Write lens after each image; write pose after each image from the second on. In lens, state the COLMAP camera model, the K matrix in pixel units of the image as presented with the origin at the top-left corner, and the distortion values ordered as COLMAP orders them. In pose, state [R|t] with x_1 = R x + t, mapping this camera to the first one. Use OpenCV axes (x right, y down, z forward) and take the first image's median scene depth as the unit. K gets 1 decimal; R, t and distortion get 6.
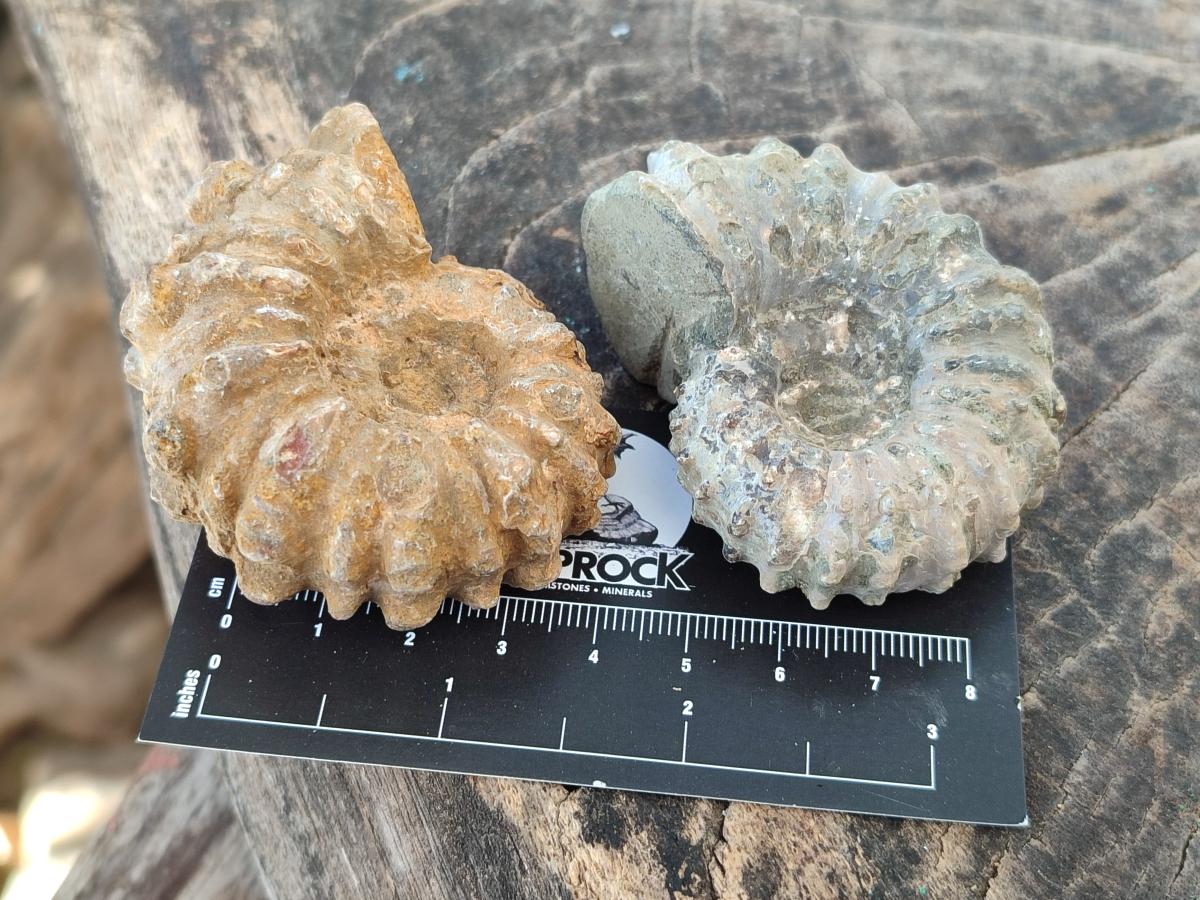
lens RADIAL K [[1793.7, 0, 600.0], [0, 1793.7, 450.0], [0, 0, 1]] dist [0.452530, -3.927262]
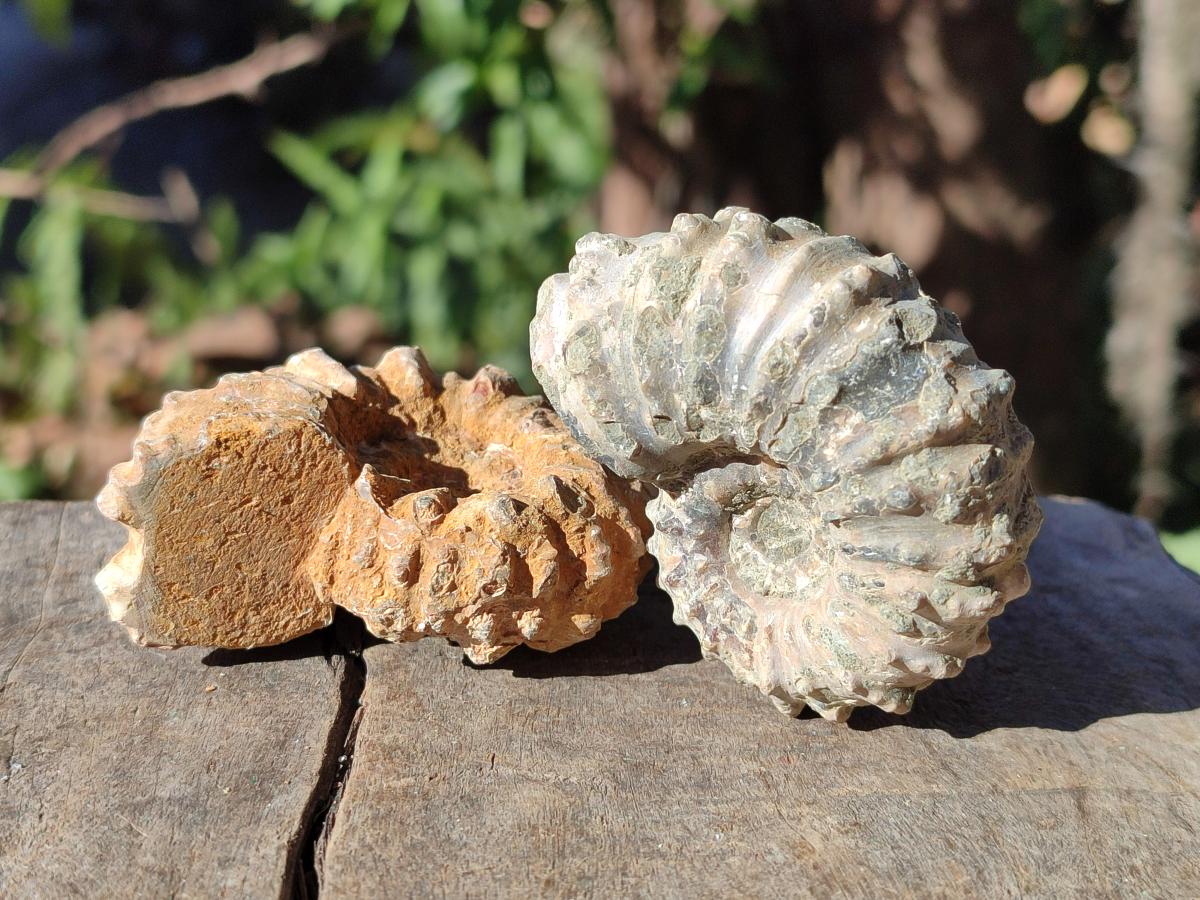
lens RADIAL K [[1793.7, 0, 600.0], [0, 1793.7, 450.0], [0, 0, 1]] dist [0.452530, -3.927262]
pose [[0.791877, 0.041727, -0.609253, 0.656509], [0.411948, 0.699984, 0.583371, -0.678049], [0.450809, -0.712939, 0.537112, 0.472432]]
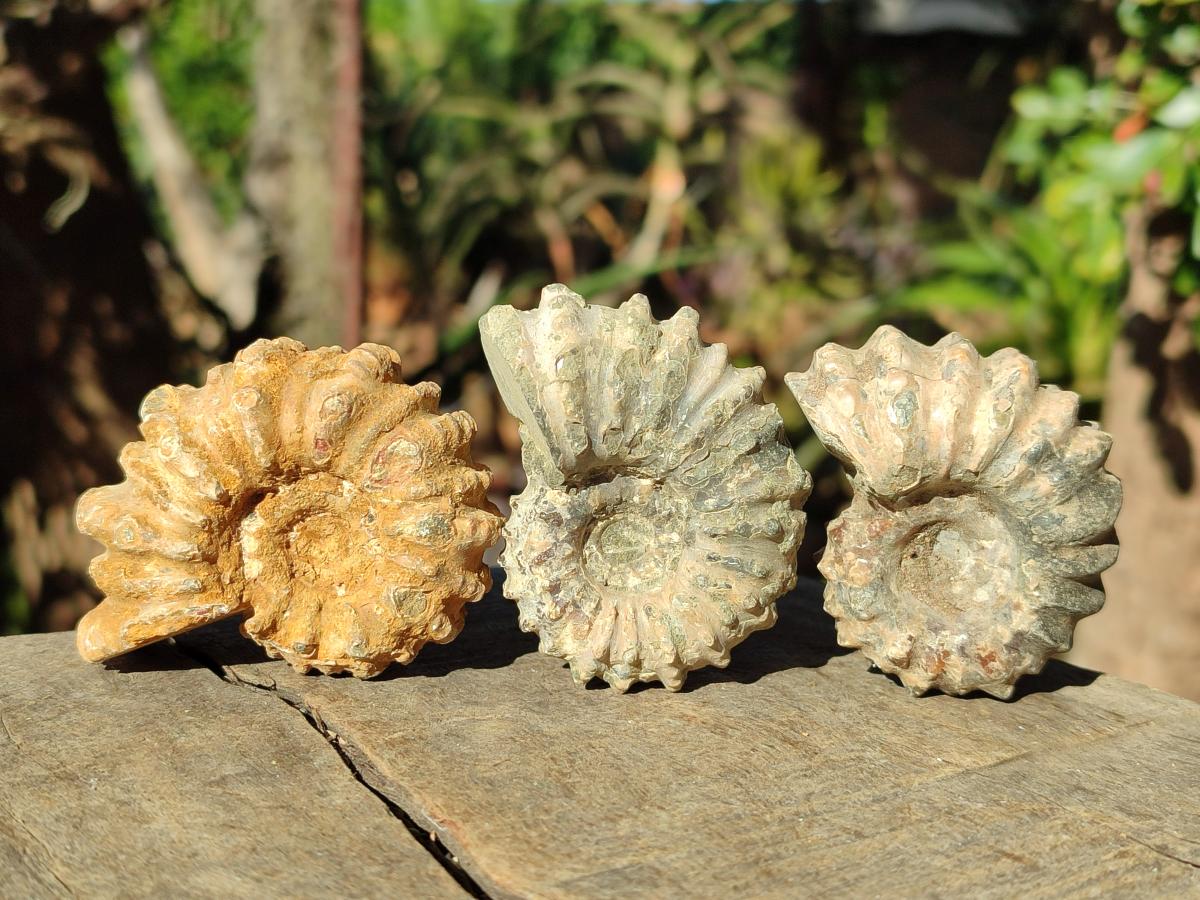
lens RADIAL K [[1793.7, 0, 600.0], [0, 1793.7, 450.0], [0, 0, 1]] dist [0.452530, -3.927262]
pose [[0.971107, 0.233321, 0.050119, 0.030784], [-0.224161, 0.819784, 0.526978, -0.776277], [0.081868, -0.522987, 0.848400, -0.073703]]
